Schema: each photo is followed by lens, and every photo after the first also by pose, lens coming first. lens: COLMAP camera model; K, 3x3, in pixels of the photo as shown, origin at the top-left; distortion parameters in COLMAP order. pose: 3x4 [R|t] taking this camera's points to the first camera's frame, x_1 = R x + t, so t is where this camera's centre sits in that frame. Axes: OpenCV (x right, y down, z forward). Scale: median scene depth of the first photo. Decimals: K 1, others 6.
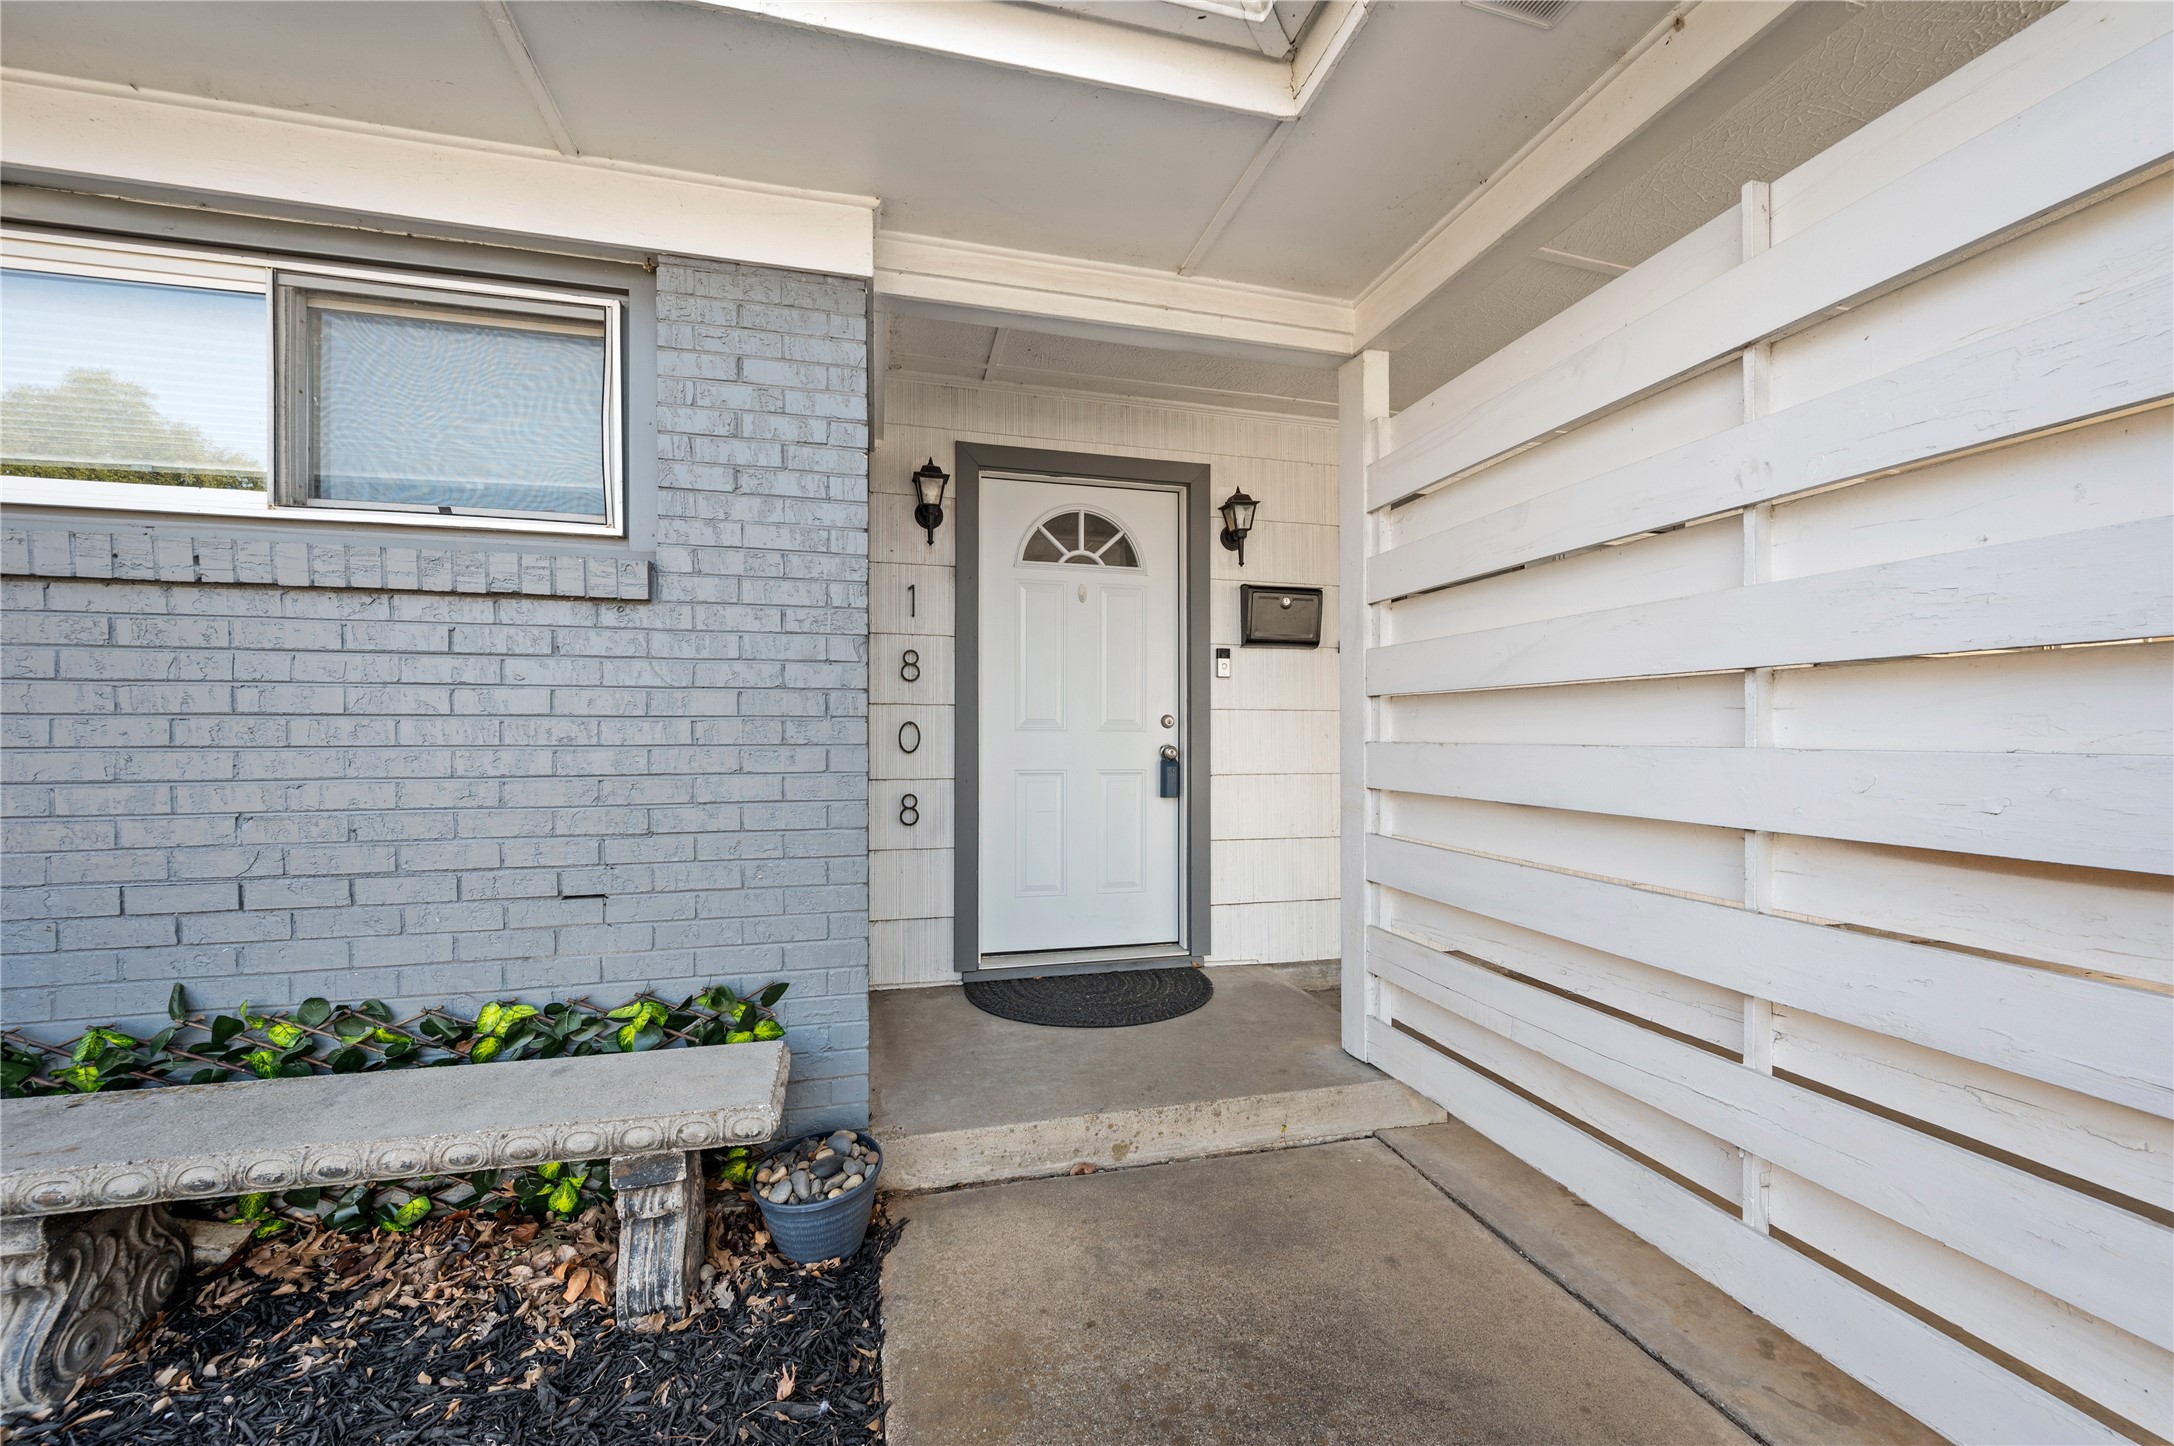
lens RADIAL K [[849.7, 0, 1091.9], [0, 849.7, 725.5], [0, 0, 1]] dist [0.002406, -0.000826]
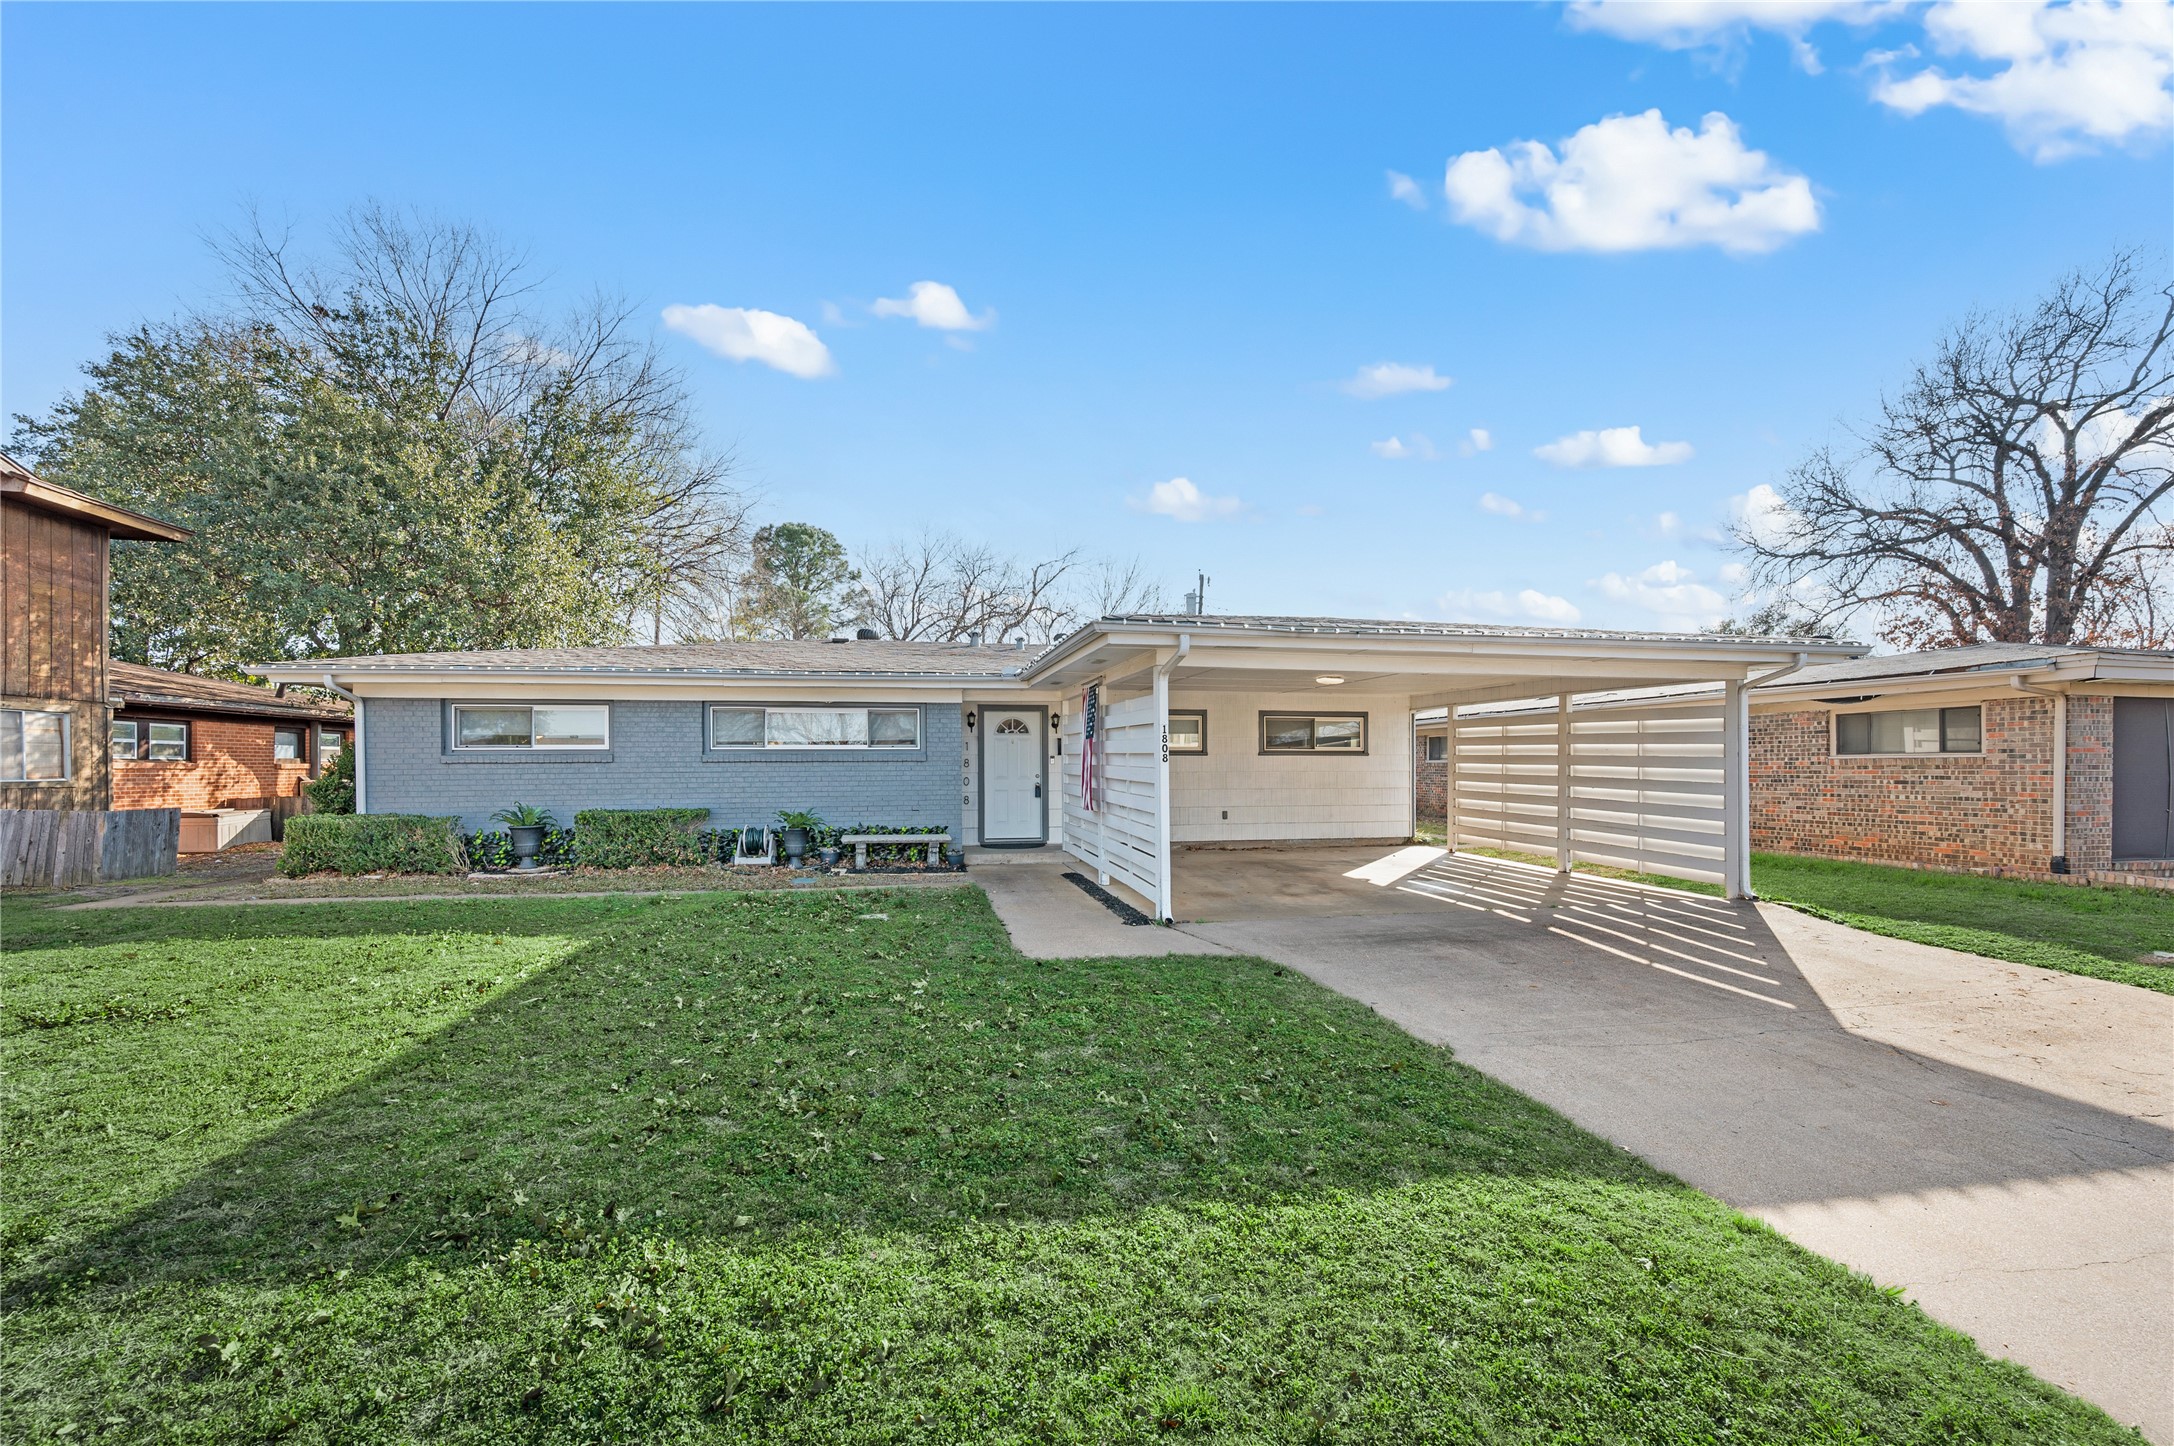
lens RADIAL K [[849.7, 0, 1083.0], [0, 849.7, 744.3], [0, 0, 1]] dist [0.002406, -0.000826]
pose [[0.998868, -0.005367, -0.047265, 0.460750], [0.005024, 0.999960, -0.007374, -0.114547], [0.047303, 0.007128, 0.998855, -2.617616]]
